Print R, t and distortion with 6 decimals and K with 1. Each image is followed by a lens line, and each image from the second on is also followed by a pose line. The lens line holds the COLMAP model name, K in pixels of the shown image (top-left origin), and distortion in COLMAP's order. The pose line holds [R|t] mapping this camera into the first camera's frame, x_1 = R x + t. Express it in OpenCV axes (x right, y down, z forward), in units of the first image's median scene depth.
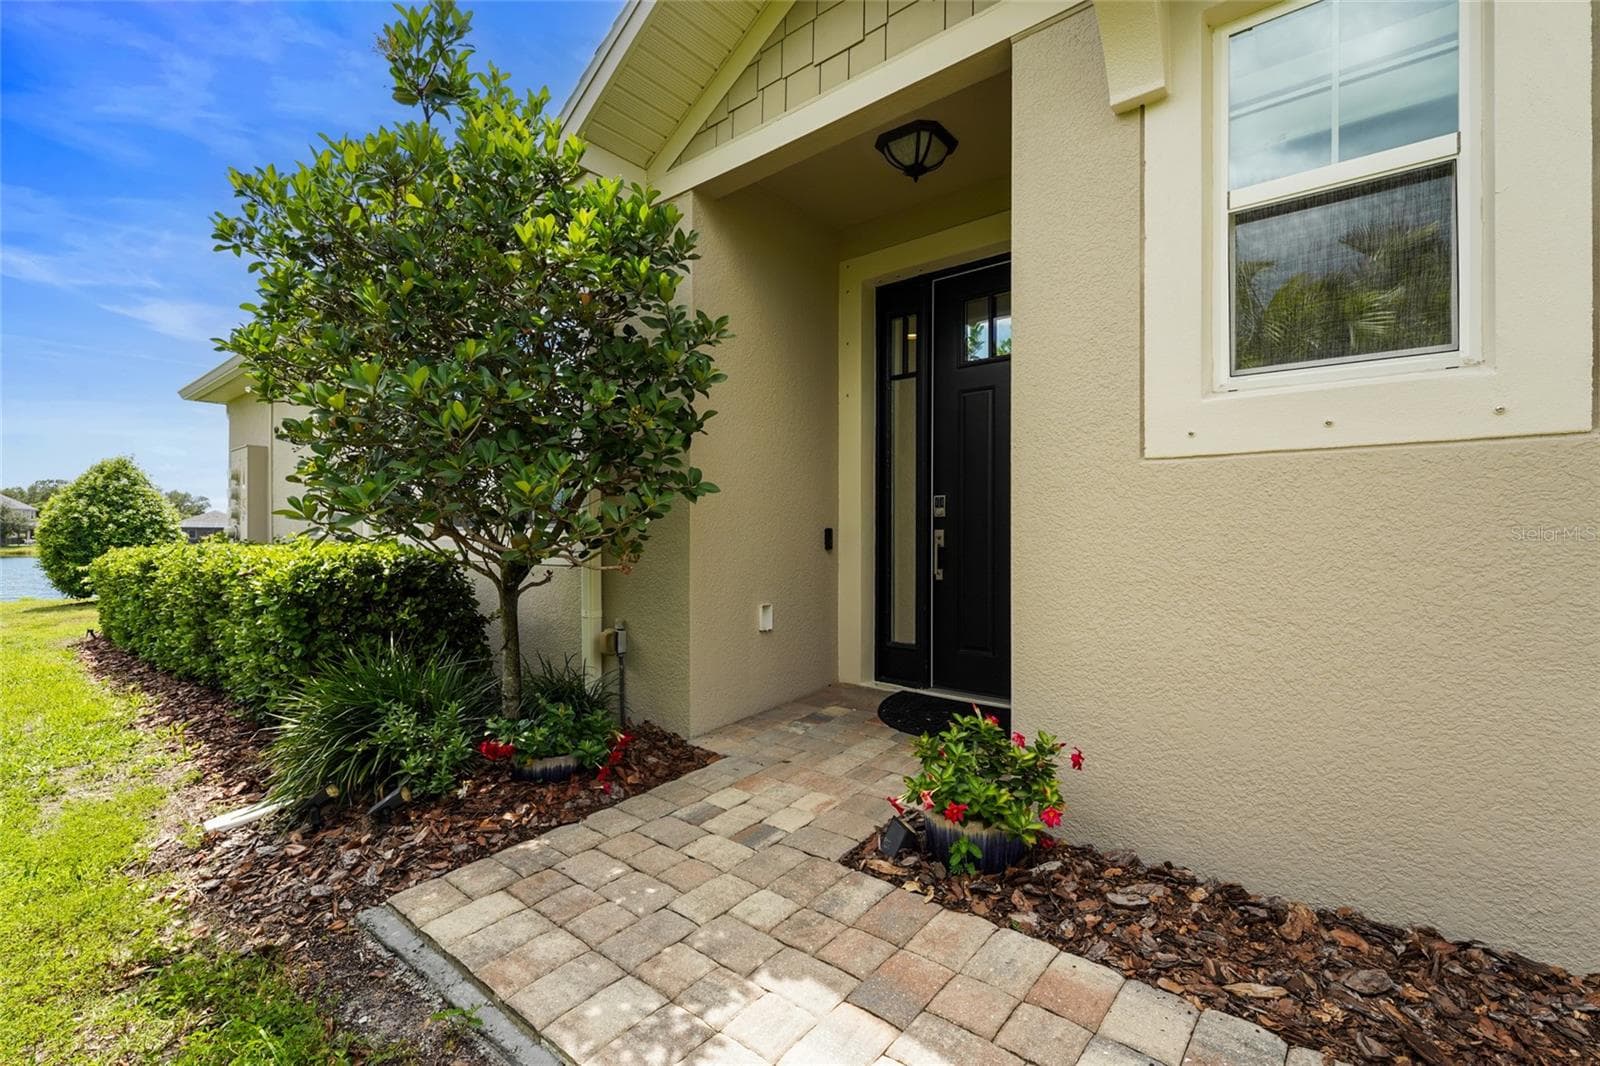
lens RADIAL K [[708.0, 0, 798.5], [0, 708.0, 528.9], [0, 0, 1]] dist [0.000003, 0.000063]
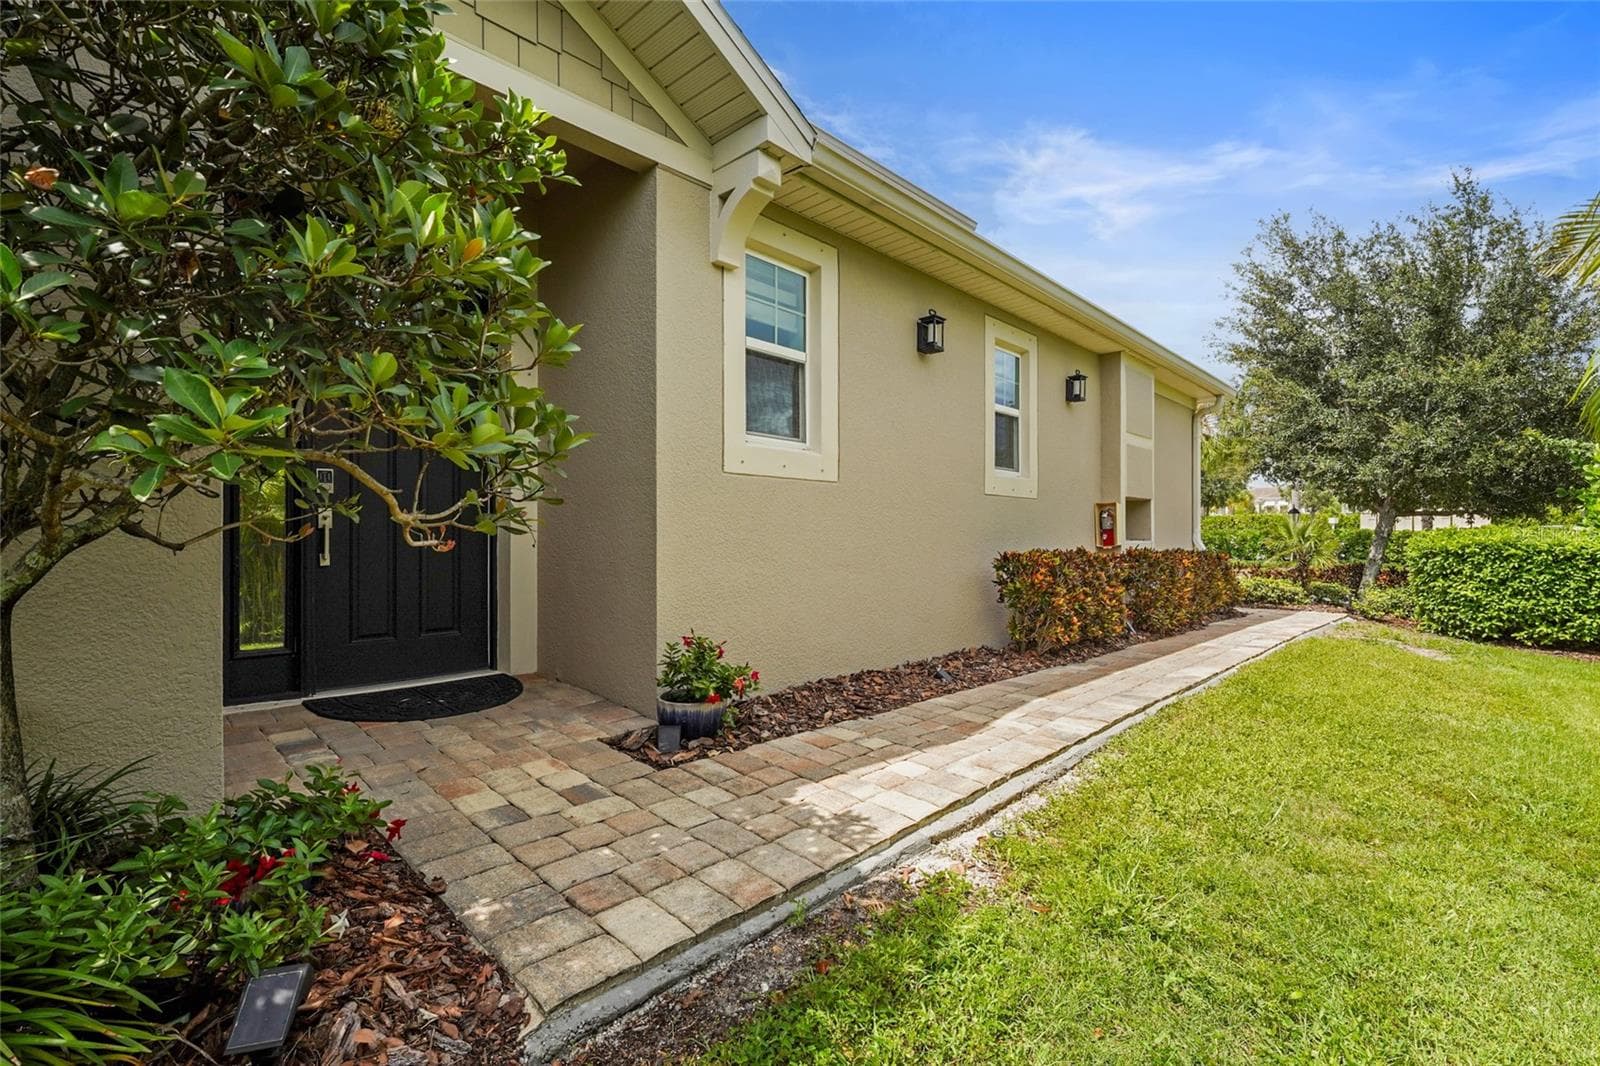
lens RADIAL K [[708.0, 0, 810.7], [0, 708.0, 530.2], [0, 0, 1]] dist [0.000003, 0.000063]
pose [[0.061548, 0.009844, 0.998056, -1.351153], [-0.009270, 0.999914, -0.009291, 0.062028], [-0.998061, -0.008680, 0.061634, 0.751998]]
